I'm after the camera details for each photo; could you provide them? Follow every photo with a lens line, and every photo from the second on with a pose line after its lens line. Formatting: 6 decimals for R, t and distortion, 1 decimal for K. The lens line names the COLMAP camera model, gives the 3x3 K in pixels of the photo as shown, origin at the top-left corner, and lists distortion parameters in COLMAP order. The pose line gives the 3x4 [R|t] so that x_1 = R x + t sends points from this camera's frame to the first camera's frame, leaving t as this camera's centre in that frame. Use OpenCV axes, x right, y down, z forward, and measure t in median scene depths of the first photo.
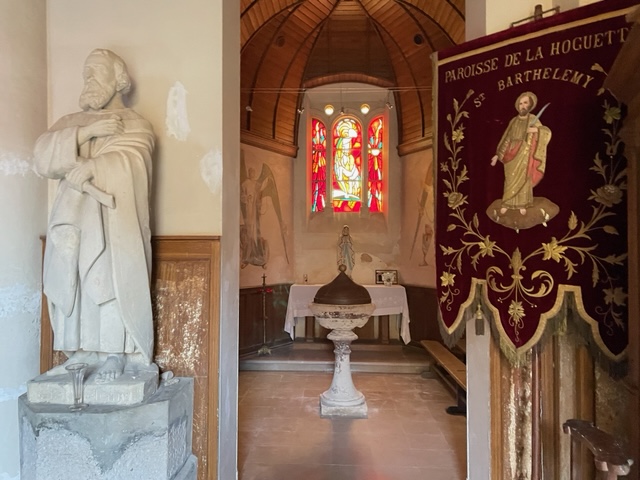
lens RADIAL K [[458.5, 0, 320.0], [0, 458.5, 240.0], [0, 0, 1]] dist [0.011189, 0.000153]
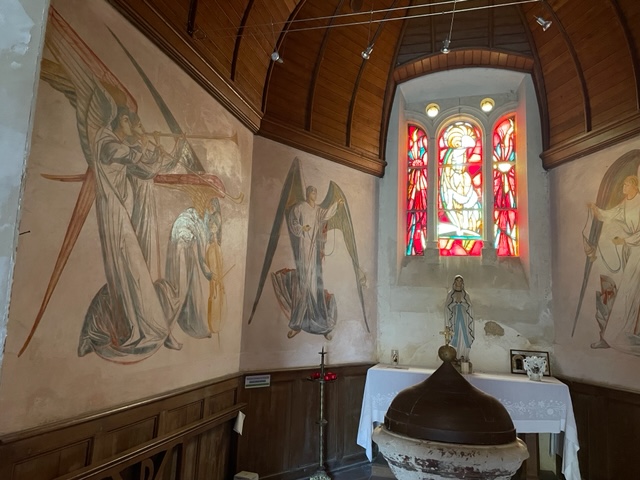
lens RADIAL K [[458.5, 0, 320.0], [0, 458.5, 240.0], [0, 0, 1]] dist [0.011189, 0.000153]
pose [[0.970540, -0.001803, -0.240934, 0.022363], [-0.031366, 0.990517, -0.133765, 0.010111], [0.238890, 0.137381, 0.961279, 0.319592]]
